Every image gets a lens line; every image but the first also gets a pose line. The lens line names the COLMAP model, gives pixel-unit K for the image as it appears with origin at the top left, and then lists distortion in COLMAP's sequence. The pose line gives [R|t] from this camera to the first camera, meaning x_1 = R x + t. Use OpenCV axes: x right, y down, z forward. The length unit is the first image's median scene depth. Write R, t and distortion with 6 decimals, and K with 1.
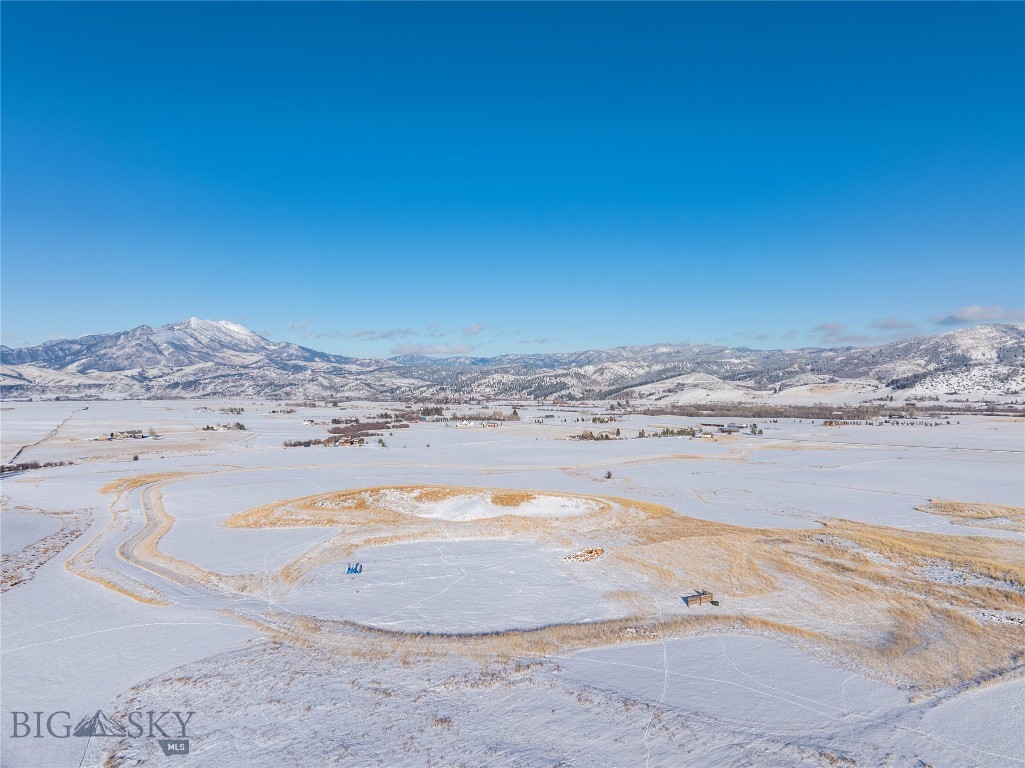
lens RADIAL K [[719.5, 0, 515.9], [0, 719.5, 380.7], [0, 0, 1]] dist [-0.041844, -0.008200]
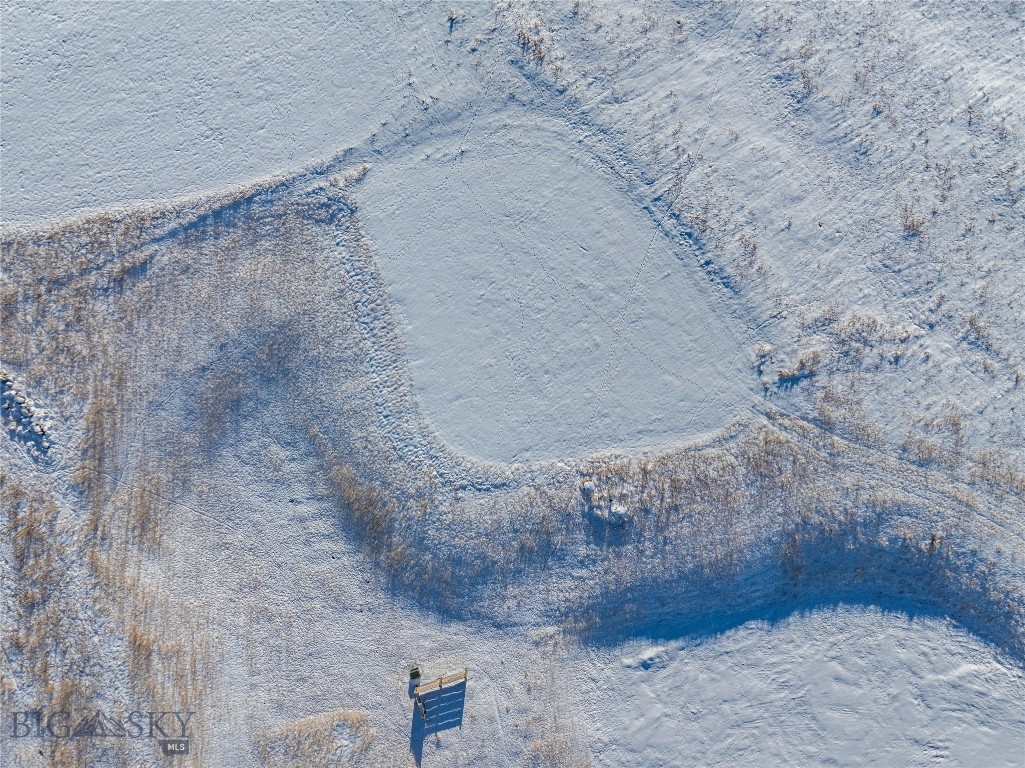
lens RADIAL K [[719.5, 0, 515.9], [0, 719.5, 380.7], [0, 0, 1]] dist [-0.041844, -0.008200]
pose [[-0.994673, -0.103079, -0.000830, 0.335340], [0.000705, -0.014852, 0.999889, -0.363838], [-0.103080, 0.994562, 0.014845, 1.128592]]
